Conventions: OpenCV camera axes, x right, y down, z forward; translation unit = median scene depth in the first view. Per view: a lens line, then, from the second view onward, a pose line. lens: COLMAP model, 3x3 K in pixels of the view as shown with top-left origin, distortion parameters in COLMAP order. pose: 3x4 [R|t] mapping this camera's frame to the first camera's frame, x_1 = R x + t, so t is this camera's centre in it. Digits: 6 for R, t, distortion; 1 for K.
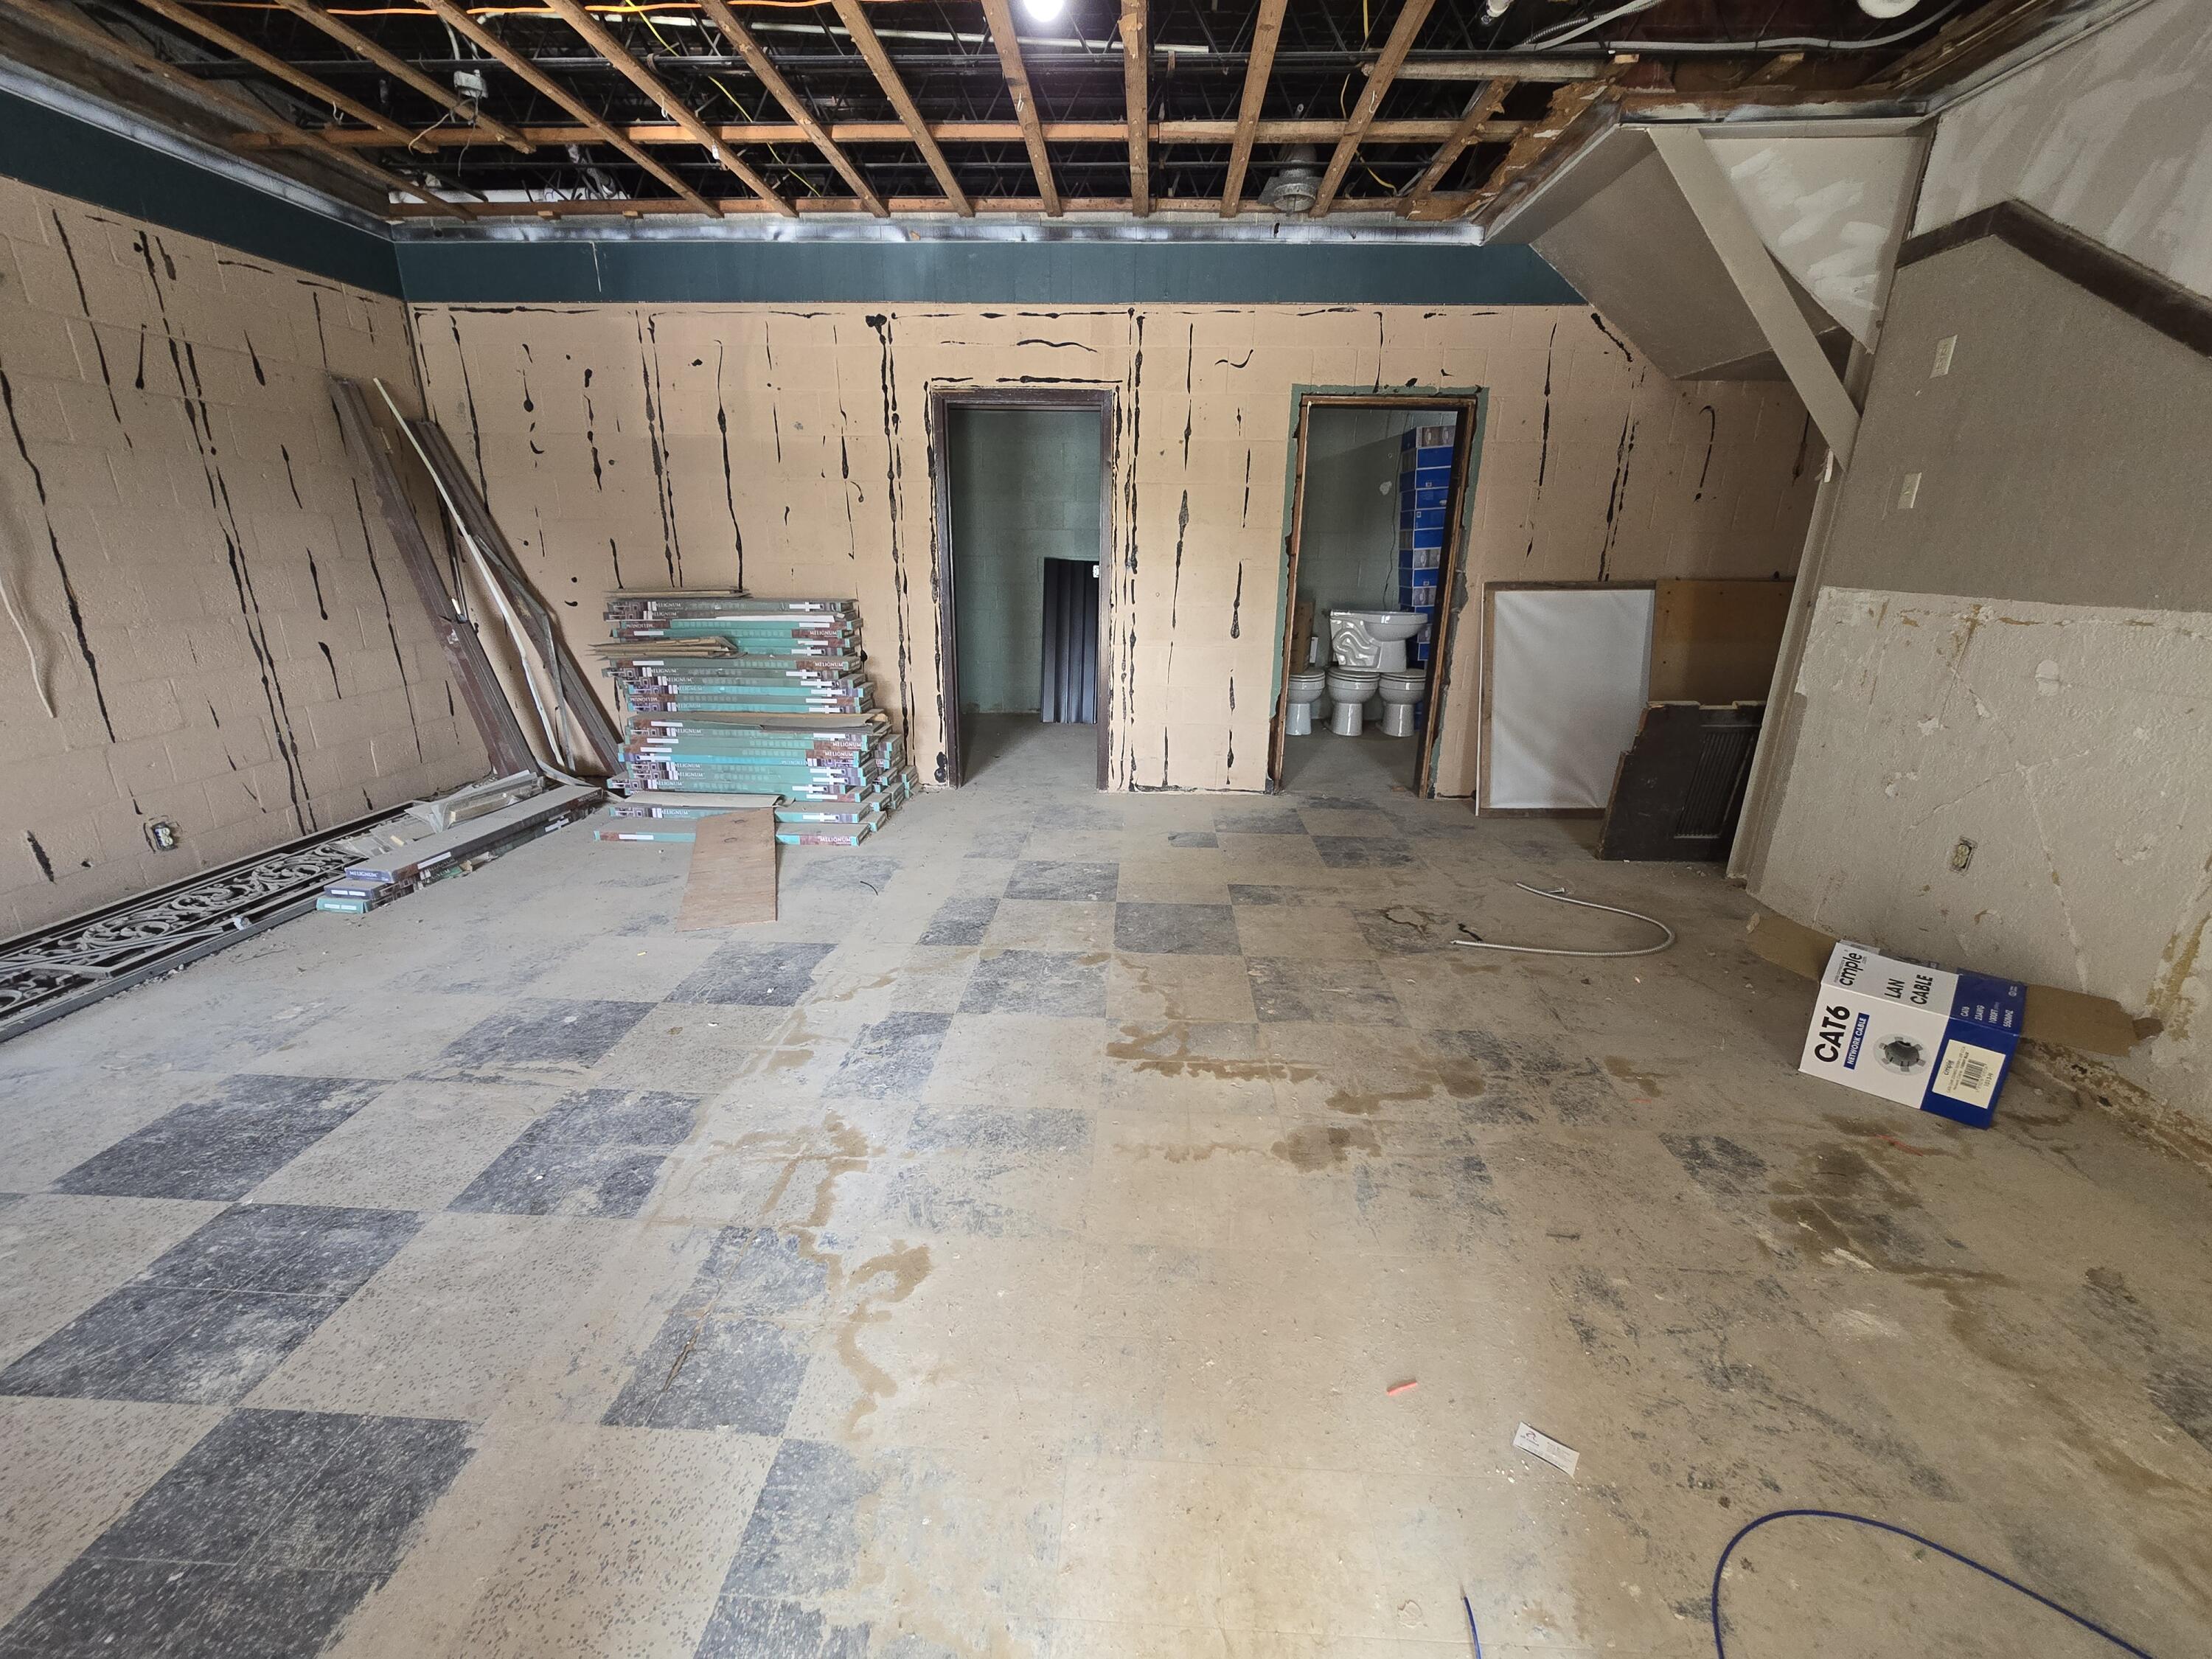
lens RADIAL K [[904.2, 0, 1105.8], [0, 904.2, 828.0], [0, 0, 1]] dist [-0.002065, -0.000093]
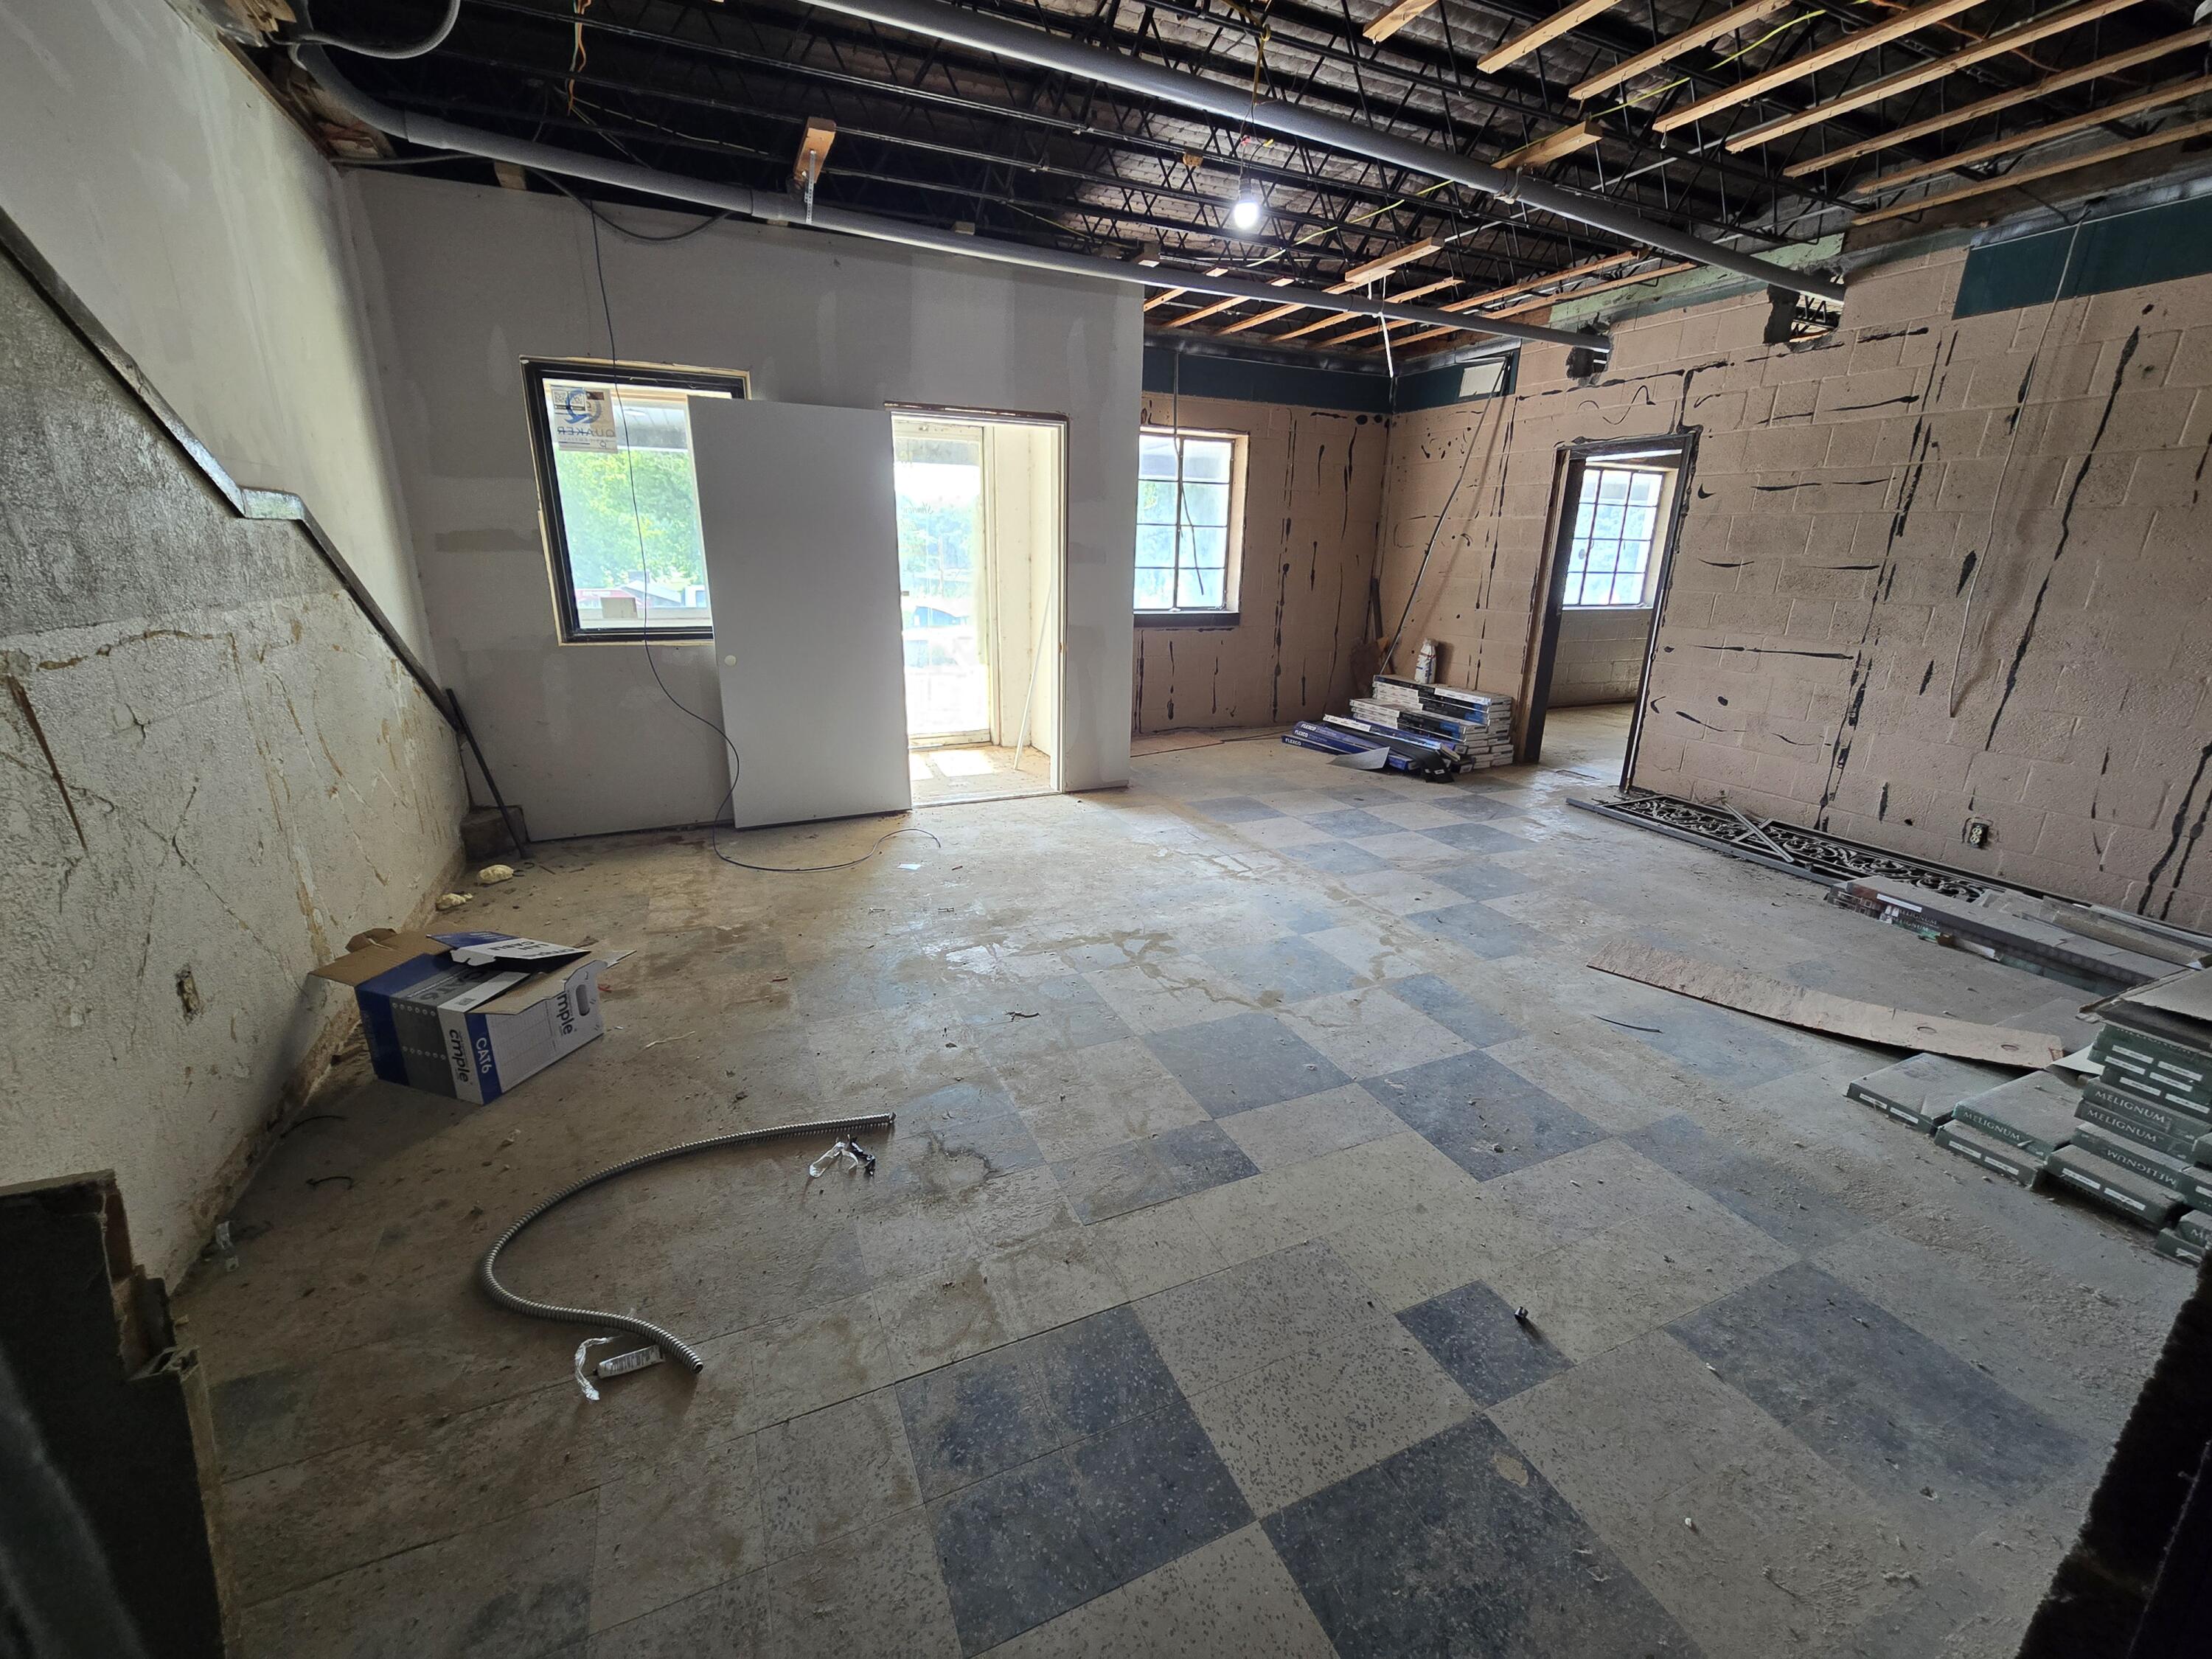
lens RADIAL K [[904.2, 0, 1108.9], [0, 904.2, 831.8], [0, 0, 1]] dist [-0.002065, -0.000093]
pose [[-0.893047, 0.104144, -0.437746, 0.629718], [-0.166491, 0.827323, 0.536487, -0.564886], [0.418029, 0.551988, -0.721499, 1.766730]]
